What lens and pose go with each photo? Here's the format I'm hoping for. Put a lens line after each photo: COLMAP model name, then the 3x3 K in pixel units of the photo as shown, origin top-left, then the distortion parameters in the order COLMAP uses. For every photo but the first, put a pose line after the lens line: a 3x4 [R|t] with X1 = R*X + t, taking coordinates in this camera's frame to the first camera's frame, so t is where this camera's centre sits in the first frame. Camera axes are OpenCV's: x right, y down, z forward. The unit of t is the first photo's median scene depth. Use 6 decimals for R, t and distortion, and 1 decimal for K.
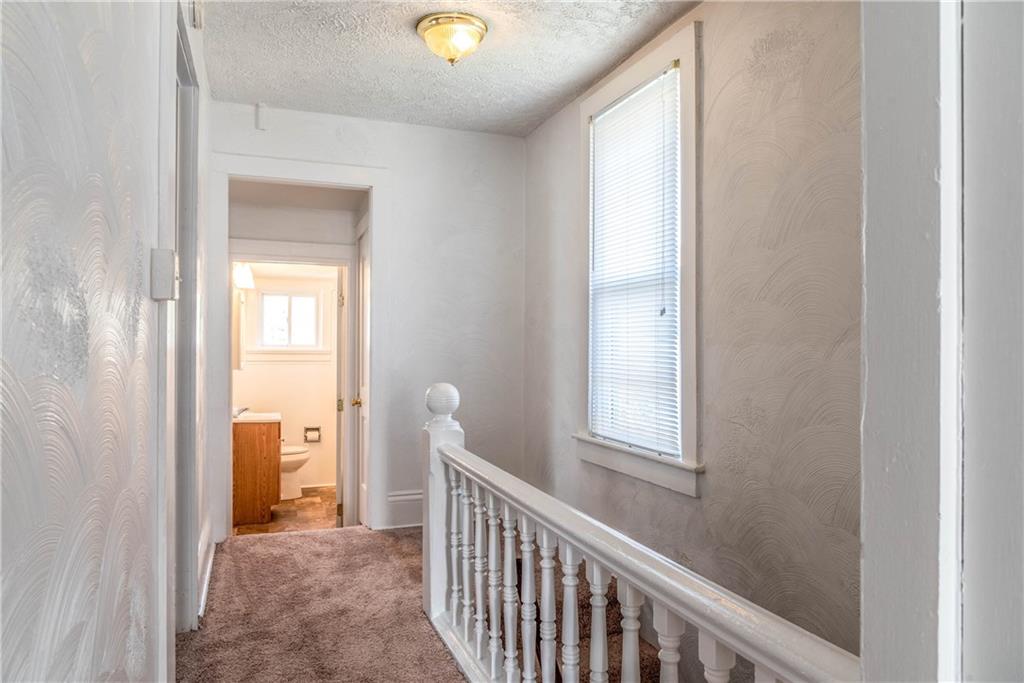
lens RADIAL K [[679.0, 0, 508.7], [0, 679.0, 345.1], [0, 0, 1]] dist [0.004980, -0.026133]
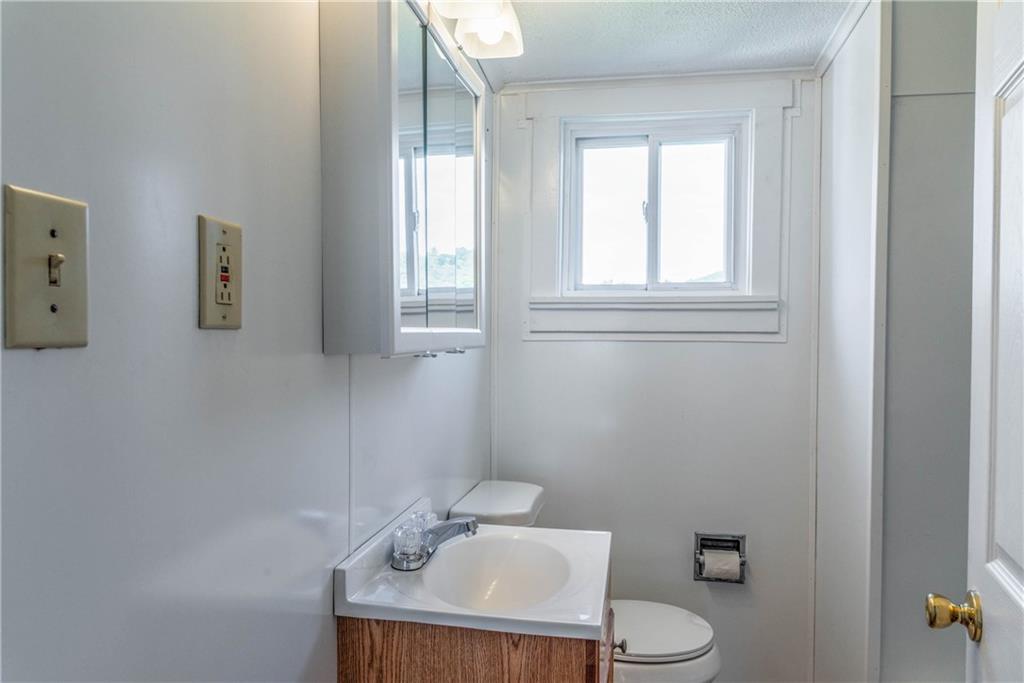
lens RADIAL K [[679.0, 0, 510.2], [0, 679.0, 344.5], [0, 0, 1]] dist [0.004980, -0.026133]
pose [[0.865114, 0.010029, -0.501476, -0.214051], [0.001951, 0.999725, 0.023360, 0.022216], [0.501572, -0.021187, 0.864856, 0.671889]]
